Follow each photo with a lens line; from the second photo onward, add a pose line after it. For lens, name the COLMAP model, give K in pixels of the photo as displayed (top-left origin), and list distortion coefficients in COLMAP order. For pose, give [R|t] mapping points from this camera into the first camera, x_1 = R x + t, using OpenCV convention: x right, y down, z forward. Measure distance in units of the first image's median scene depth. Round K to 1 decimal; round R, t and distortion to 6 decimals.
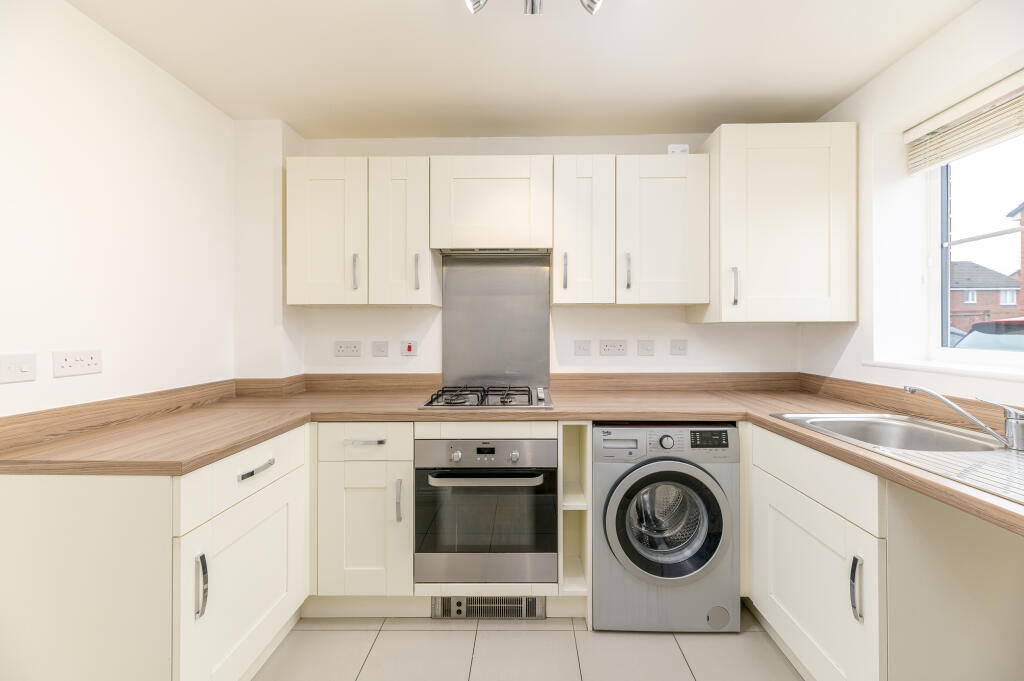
lens RADIAL K [[414.2, 0, 510.2], [0, 414.2, 324.4], [0, 0, 1]] dist [0.001979, 0.000156]
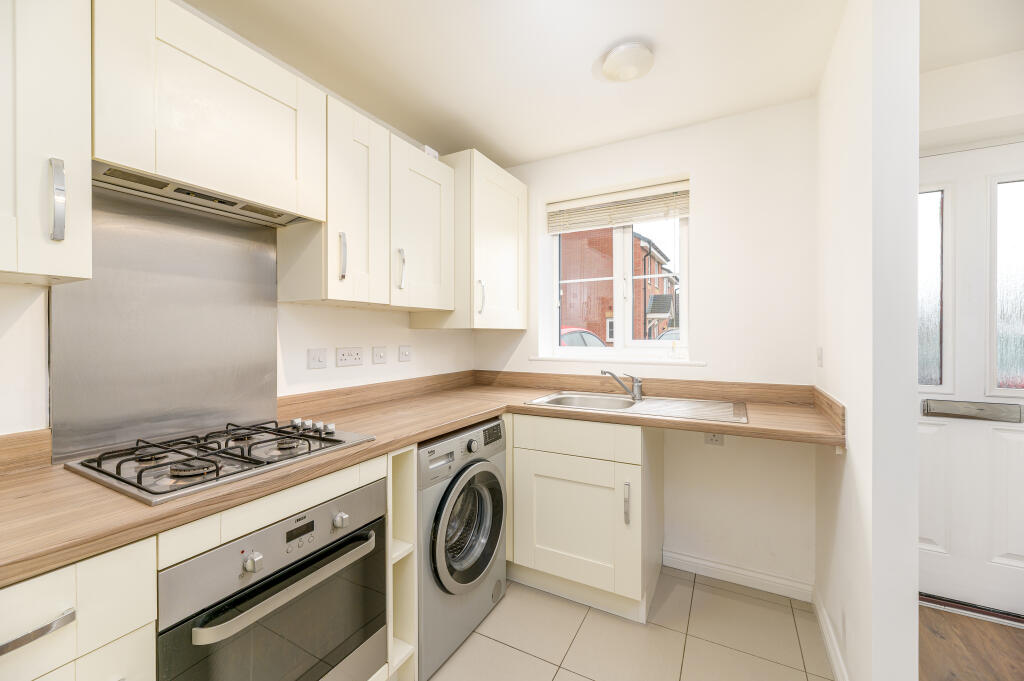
lens RADIAL K [[412.1, 0, 507.8], [0, 412.1, 337.4], [0, 0, 1]] dist [0.002336, -0.000232]
pose [[0.458427, -0.002517, 0.888729, -0.453239], [-0.010476, 0.999911, 0.008236, 0.009254], [-0.888670, -0.013086, 0.458360, 0.444099]]
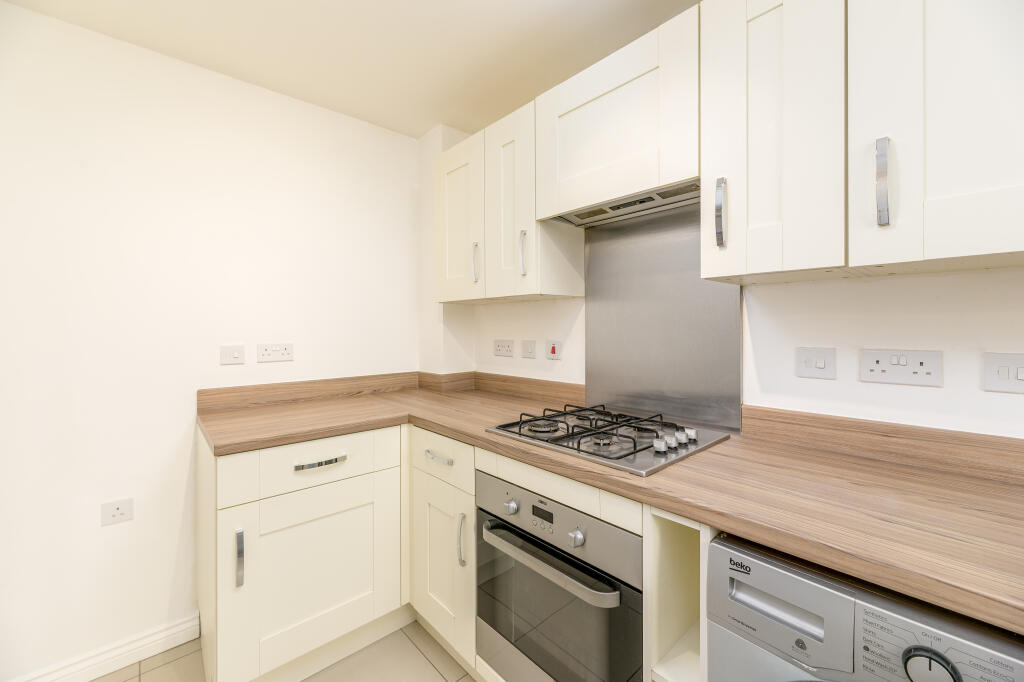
lens RADIAL K [[414.2, 0, 510.2], [0, 414.2, 324.9], [0, 0, 1]] dist [0.001979, 0.000156]
pose [[0.685019, -0.003987, -0.728515, 0.373705], [0.013740, 0.999878, 0.007447, 0.003015], [0.728396, -0.015111, 0.684990, 0.515126]]
